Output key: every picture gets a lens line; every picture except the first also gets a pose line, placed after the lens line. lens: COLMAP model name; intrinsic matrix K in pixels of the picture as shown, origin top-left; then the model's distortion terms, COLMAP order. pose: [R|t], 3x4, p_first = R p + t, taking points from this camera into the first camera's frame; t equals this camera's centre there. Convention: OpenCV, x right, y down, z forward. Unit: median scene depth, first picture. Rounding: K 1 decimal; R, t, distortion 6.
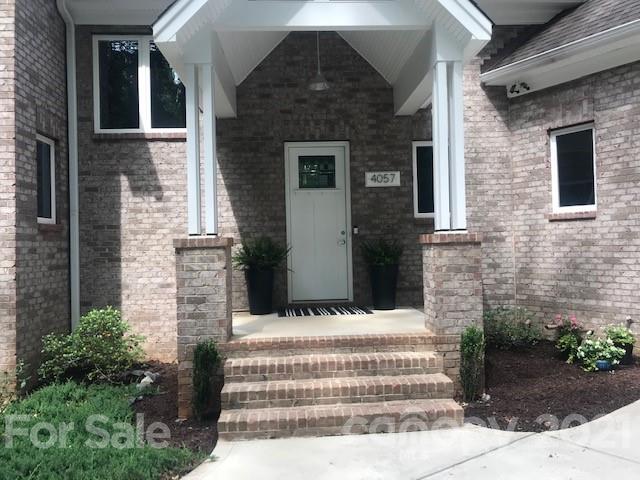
lens RADIAL K [[520.1, 0, 318.2], [0, 520.1, 241.1], [0, 0, 1]] dist [0.011859, -0.001853]
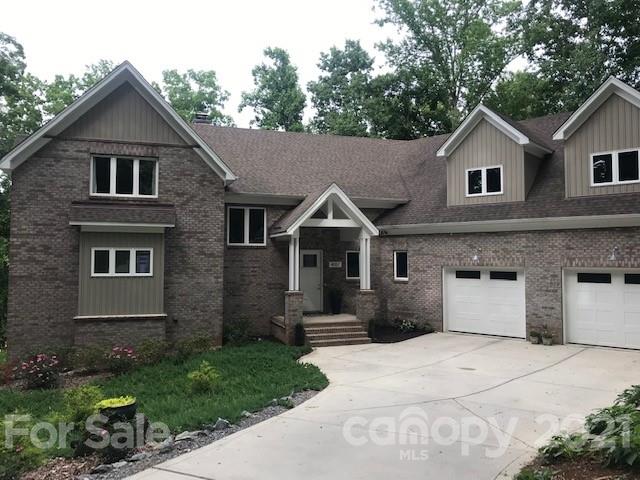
lens RADIAL K [[520.1, 0, 320.7], [0, 520.1, 238.8], [0, 0, 1]] dist [0.011859, -0.001853]
pose [[0.963062, 0.033994, 0.267126, -0.701230], [-0.027589, 0.999236, -0.027694, -0.187477], [-0.267864, 0.019302, 0.963263, -1.626359]]
